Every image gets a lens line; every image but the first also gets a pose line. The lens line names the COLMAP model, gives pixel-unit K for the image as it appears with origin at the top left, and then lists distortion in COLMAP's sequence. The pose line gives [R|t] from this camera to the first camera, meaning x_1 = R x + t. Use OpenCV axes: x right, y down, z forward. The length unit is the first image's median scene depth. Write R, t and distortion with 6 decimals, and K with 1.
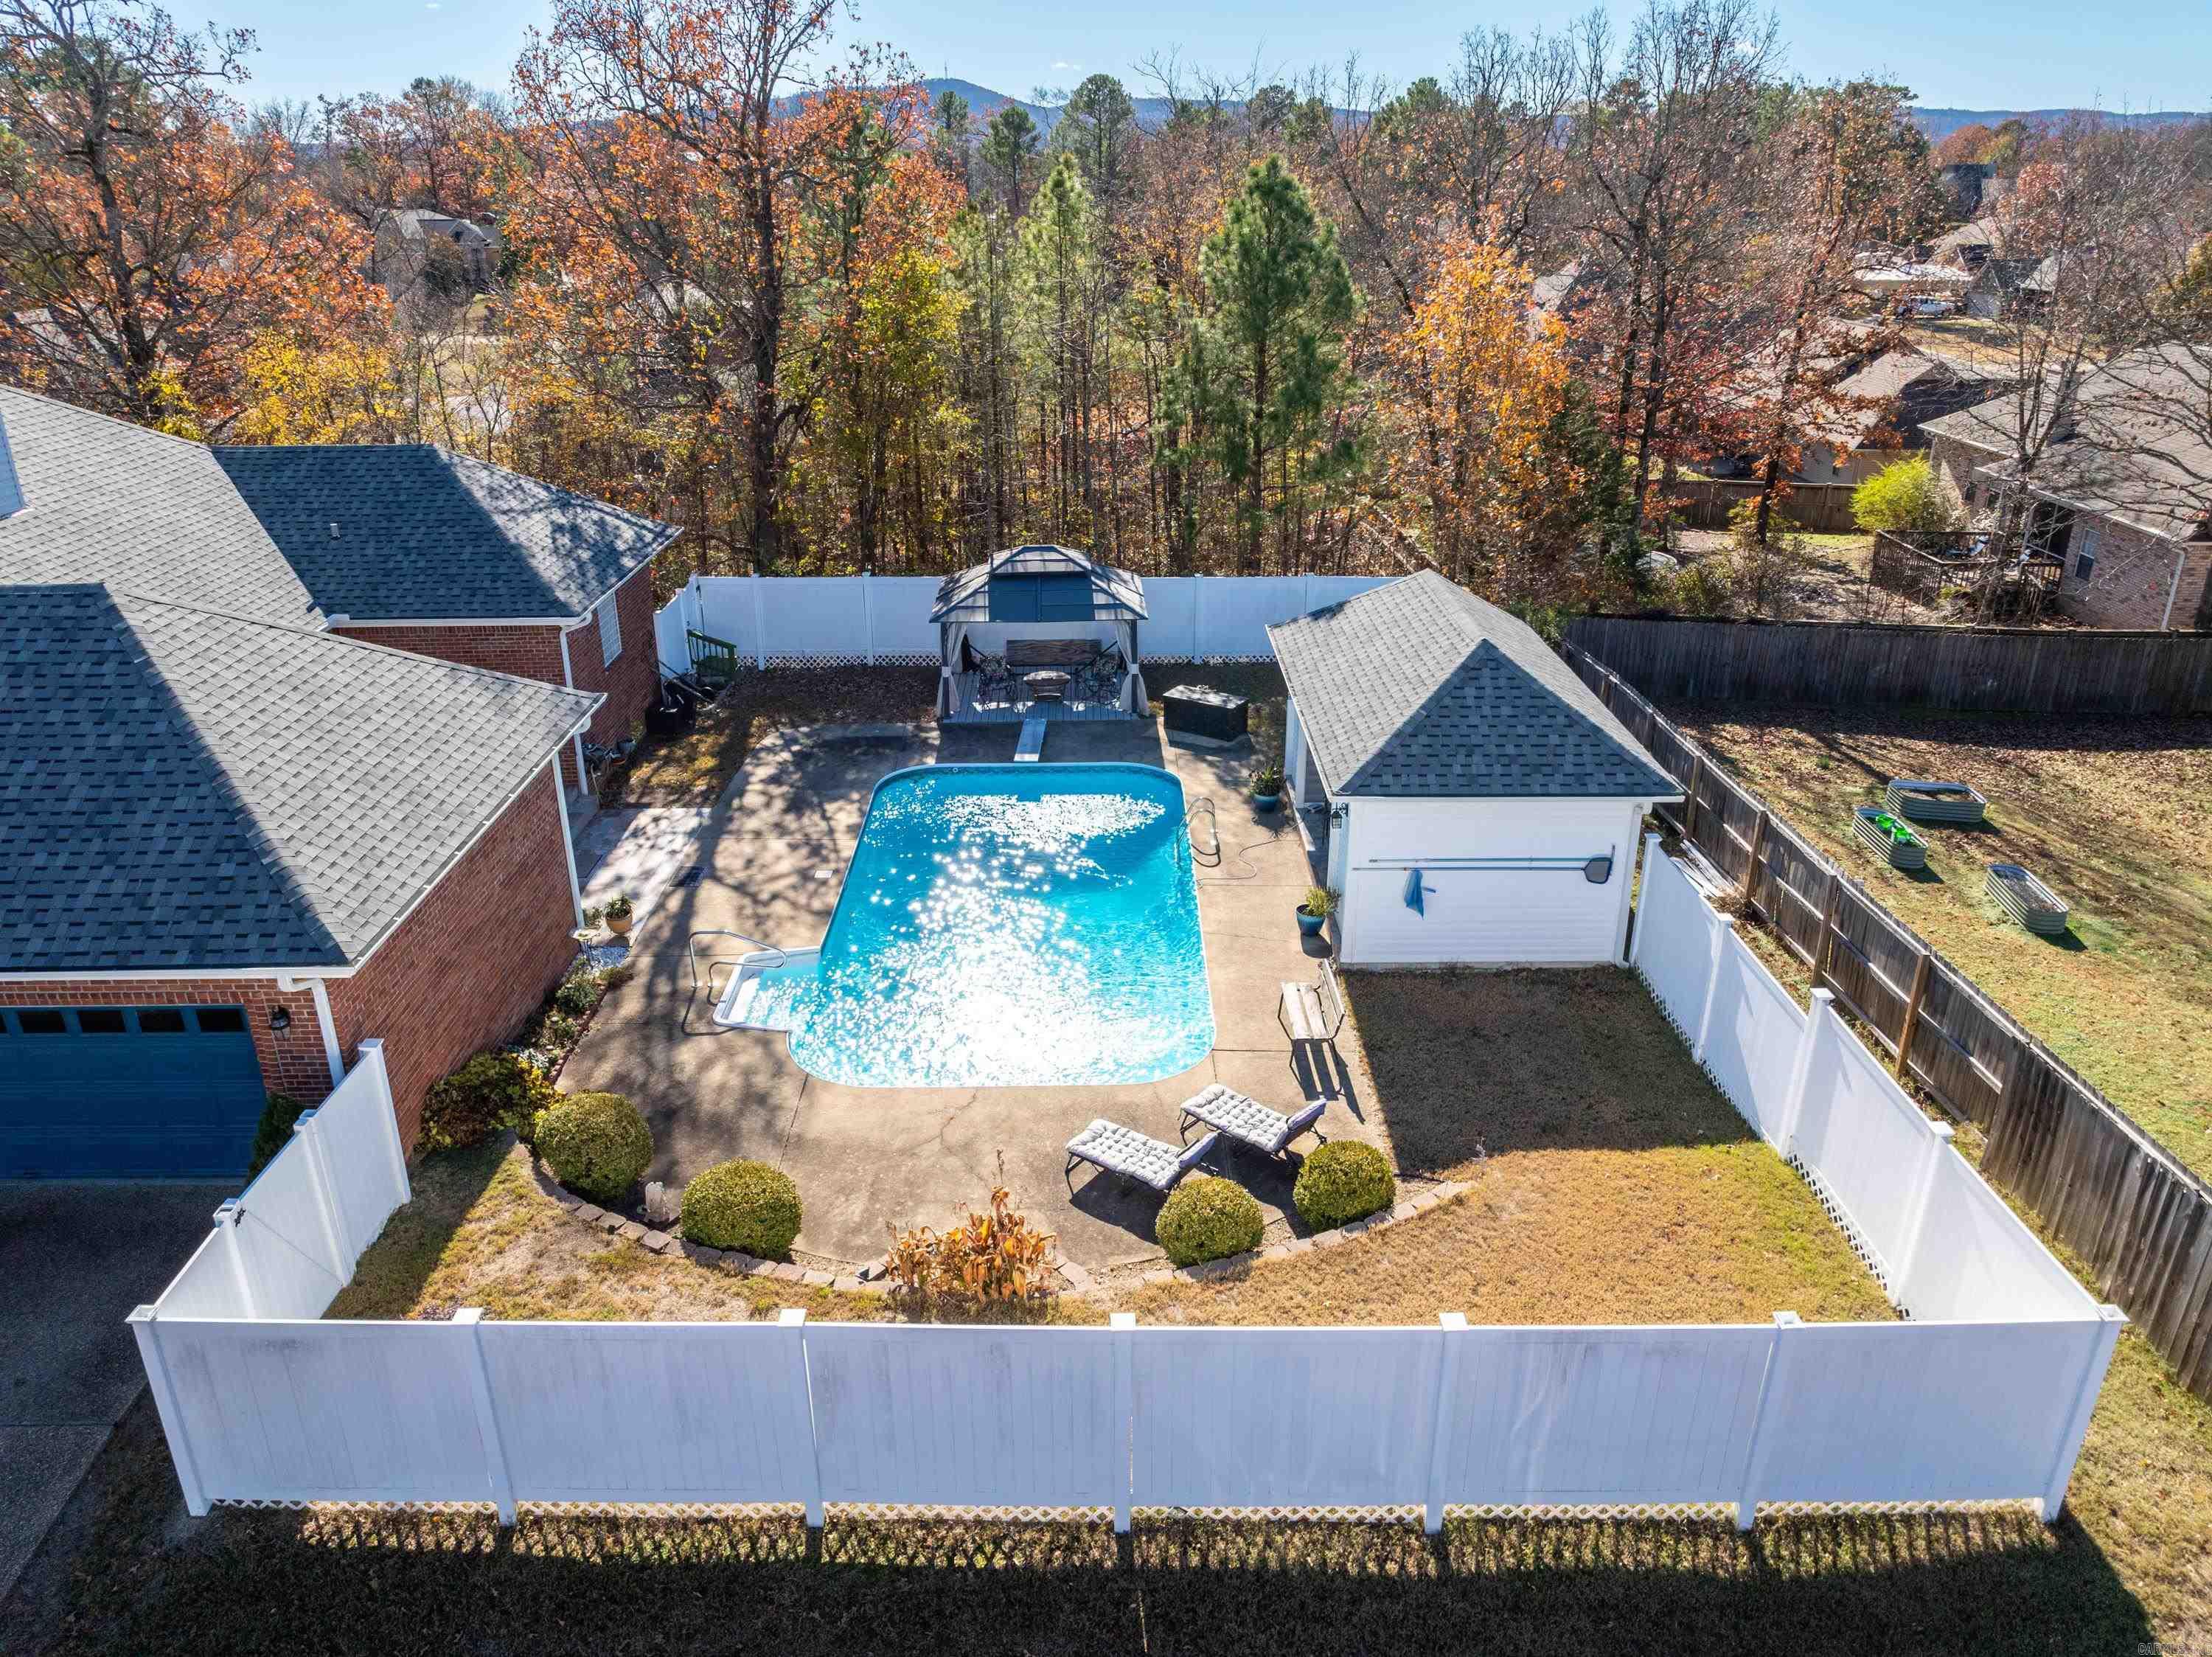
lens RADIAL K [[1552.8, 0, 1106.0], [0, 1552.8, 828.5], [0, 0, 1]] dist [-0.027450, 0.009246]
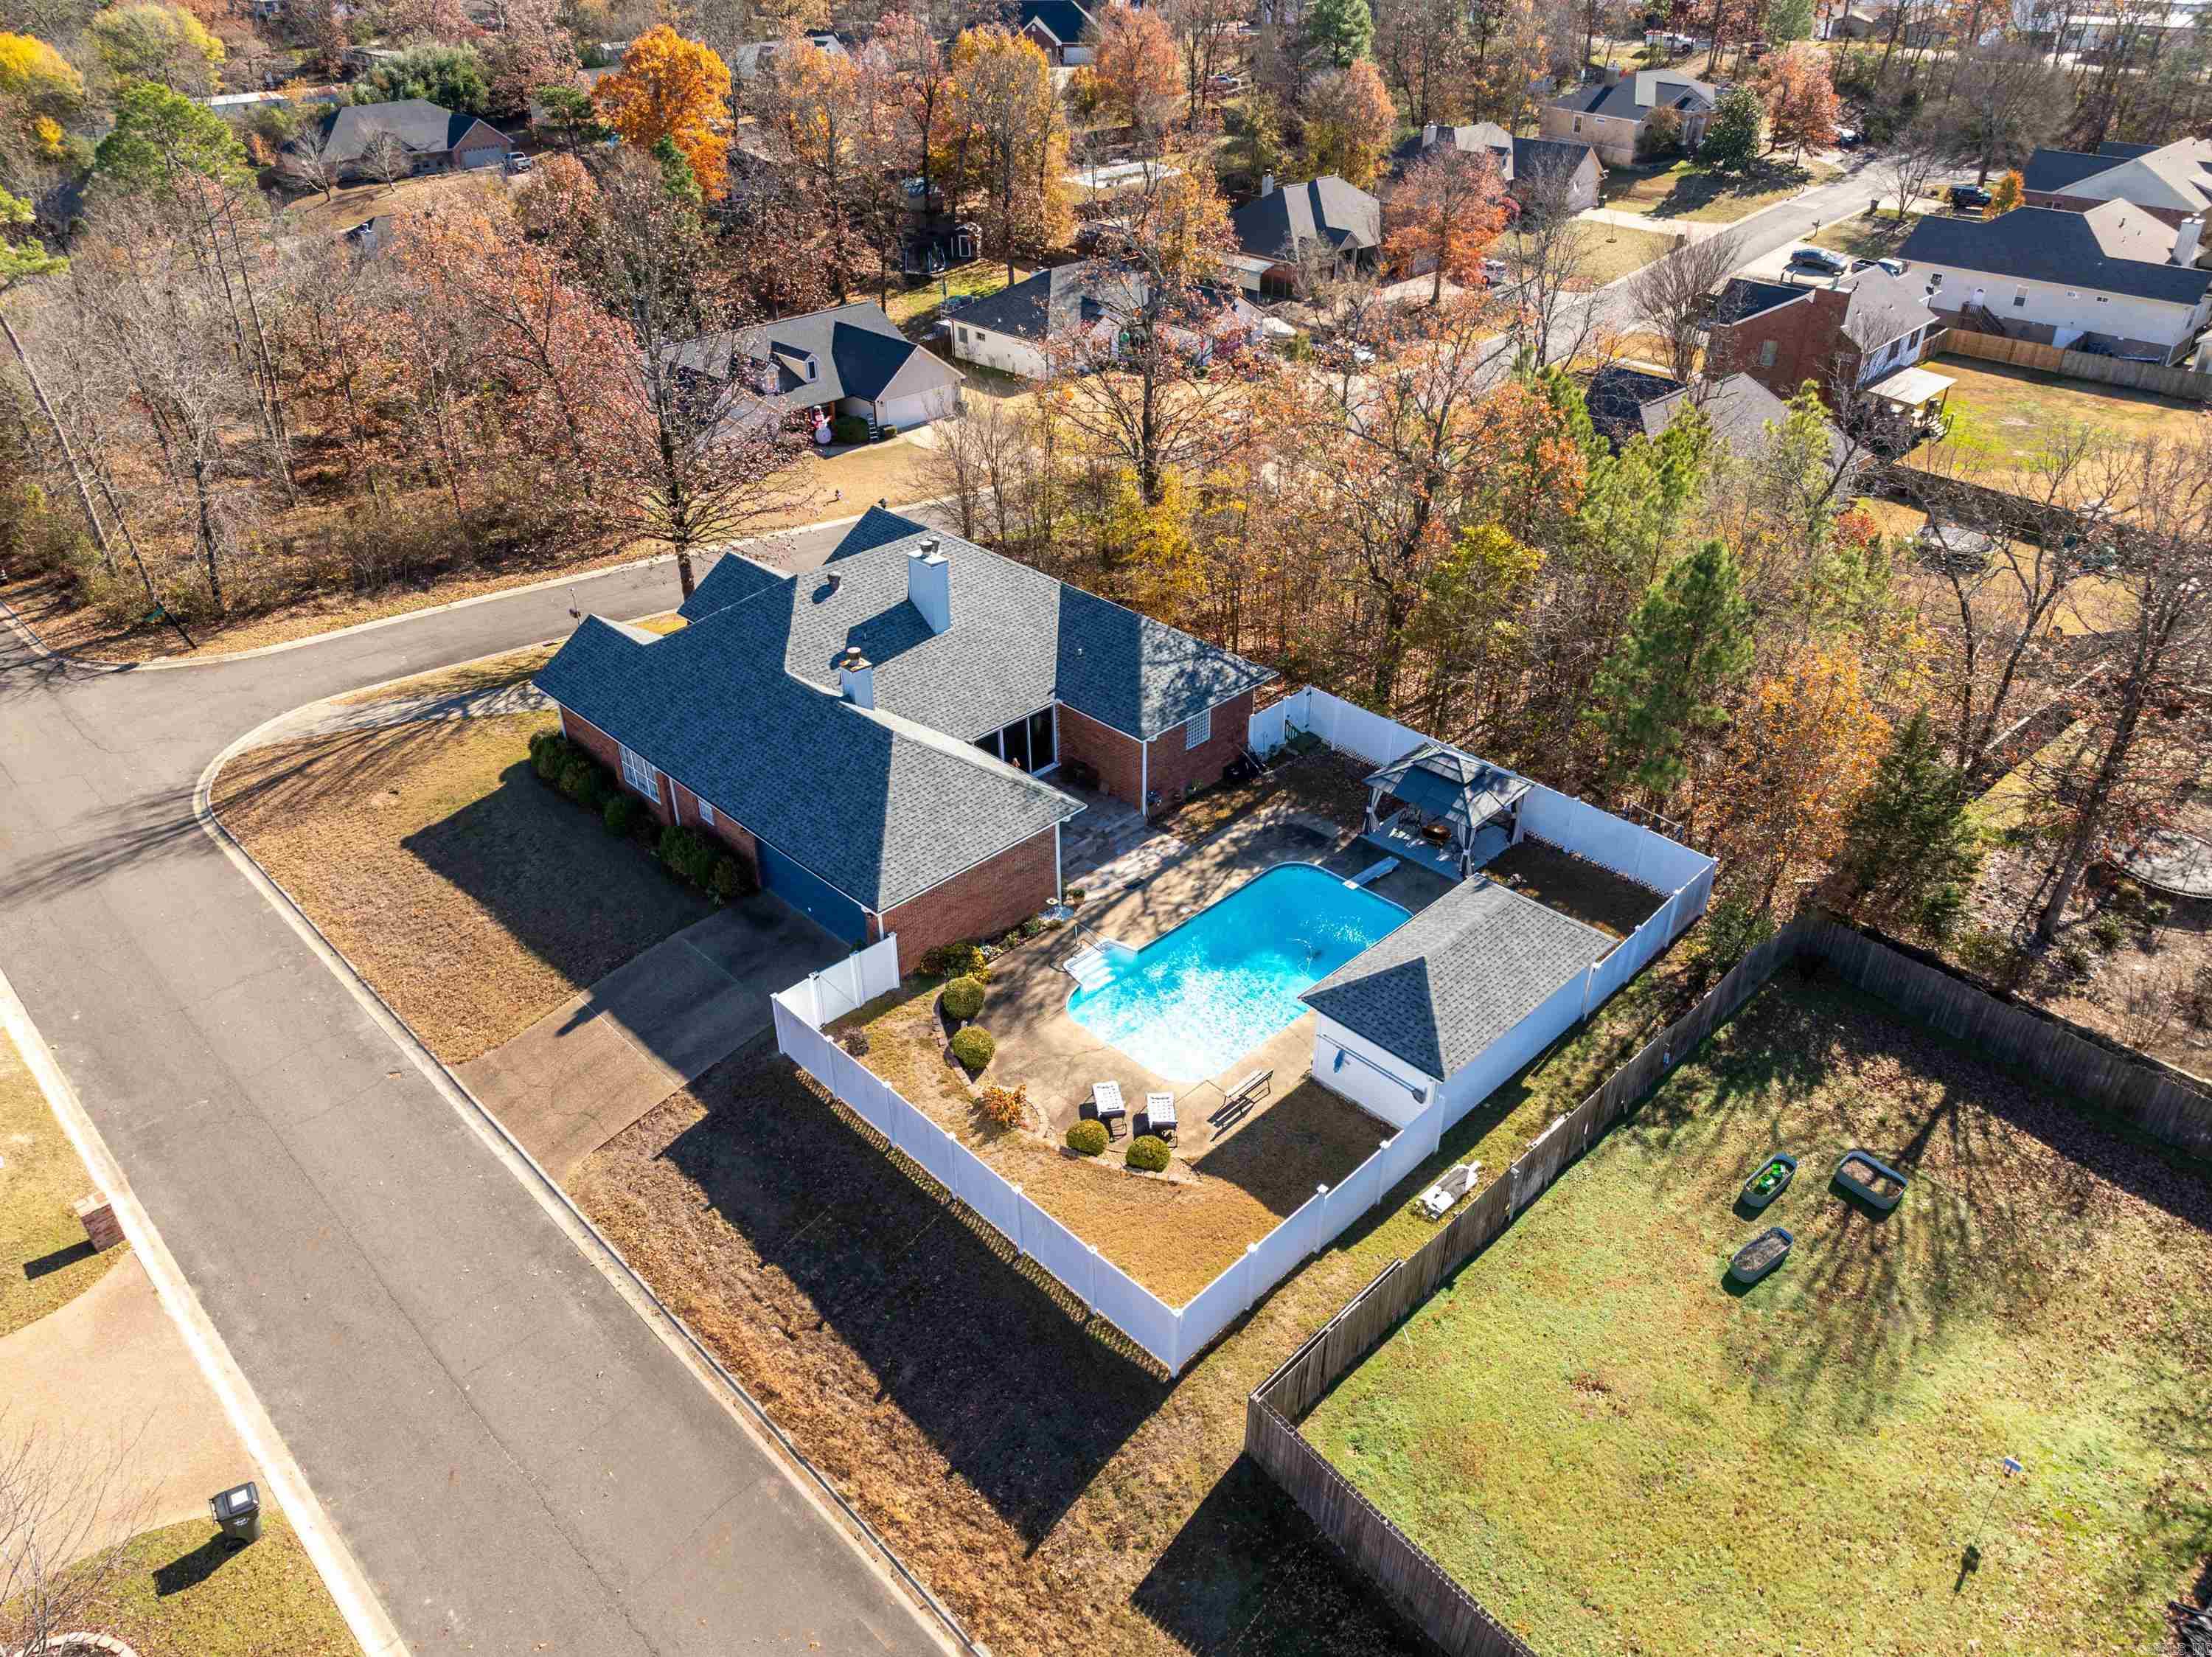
lens RADIAL K [[1552.8, 0, 1106.0], [0, 1552.8, 828.5], [0, 0, 1]] dist [-0.027450, 0.009246]
pose [[0.698274, 0.383025, -0.604736, 1.018030], [-0.276579, 0.923559, 0.265600, -0.636662], [0.660240, -0.018204, 0.750834, -0.622149]]
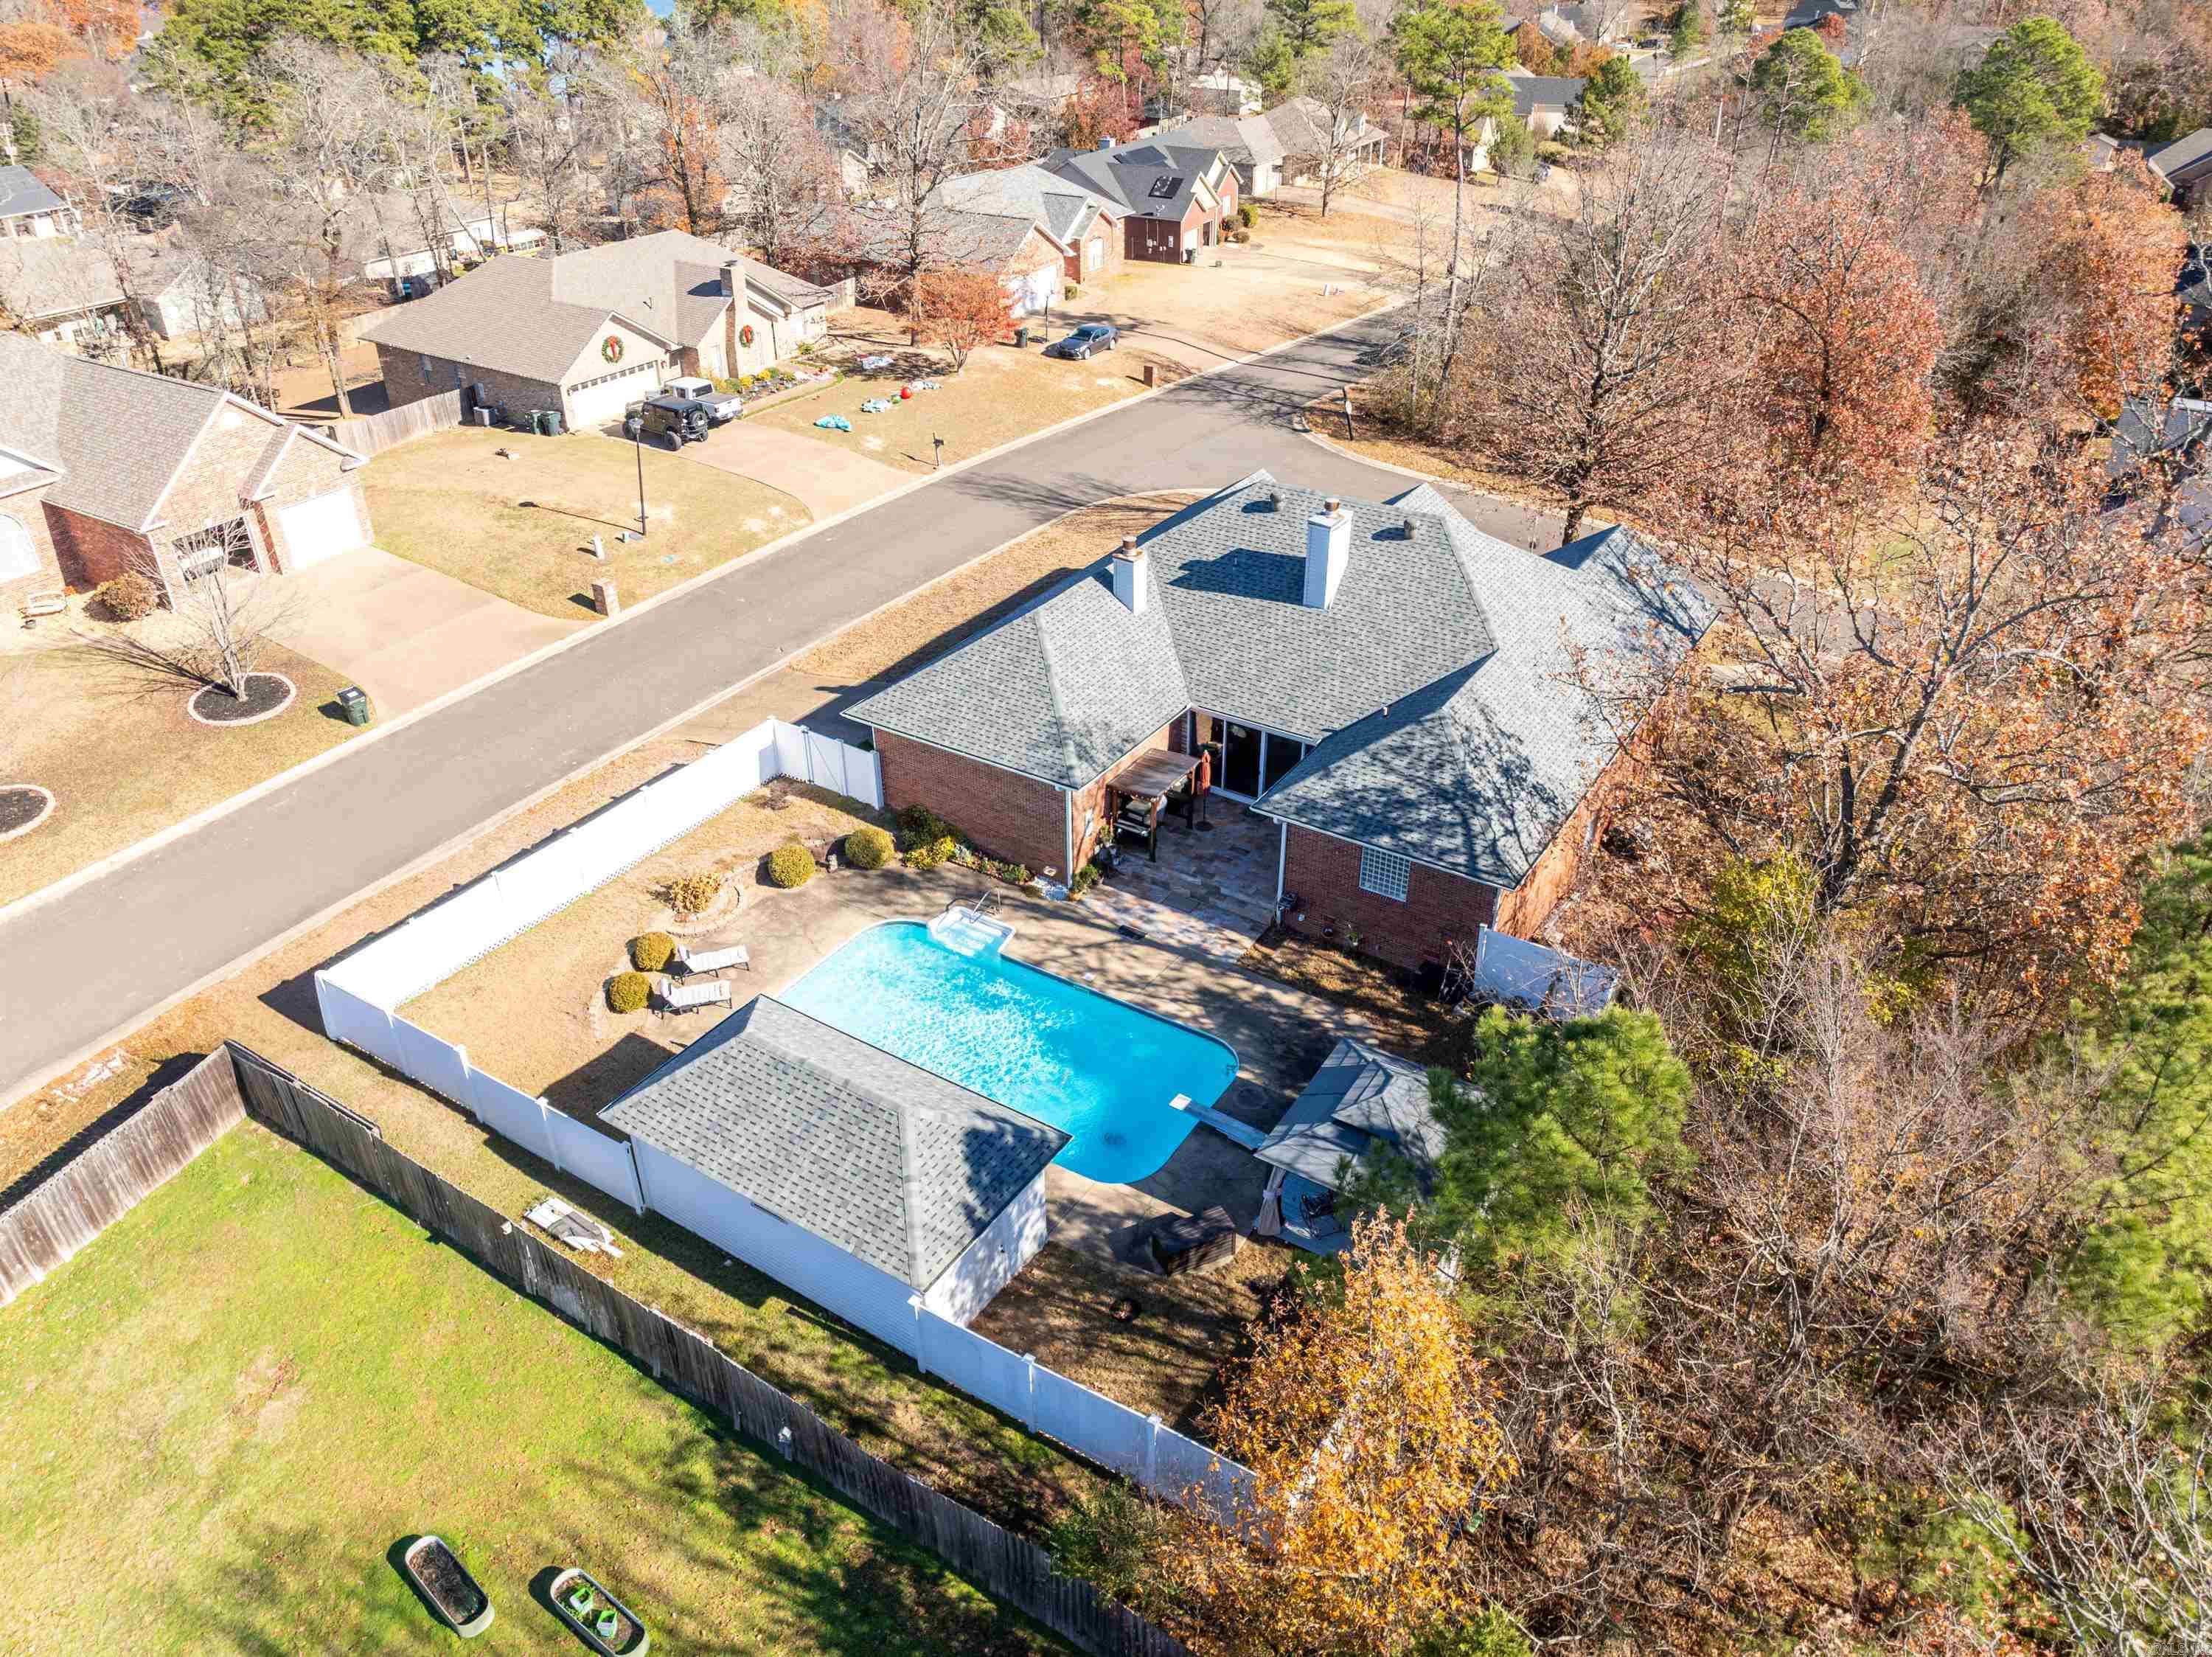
lens RADIAL K [[1539.9, 0, 1106.0], [0, 1539.9, 828.5], [0, 0, 1]] dist [-0.002234, 0.003079]
pose [[-0.550625, 0.450966, -0.702454, 0.957648], [-0.315142, 0.666935, 0.675191, -1.287960], [0.772979, 0.593150, -0.225113, 1.438617]]
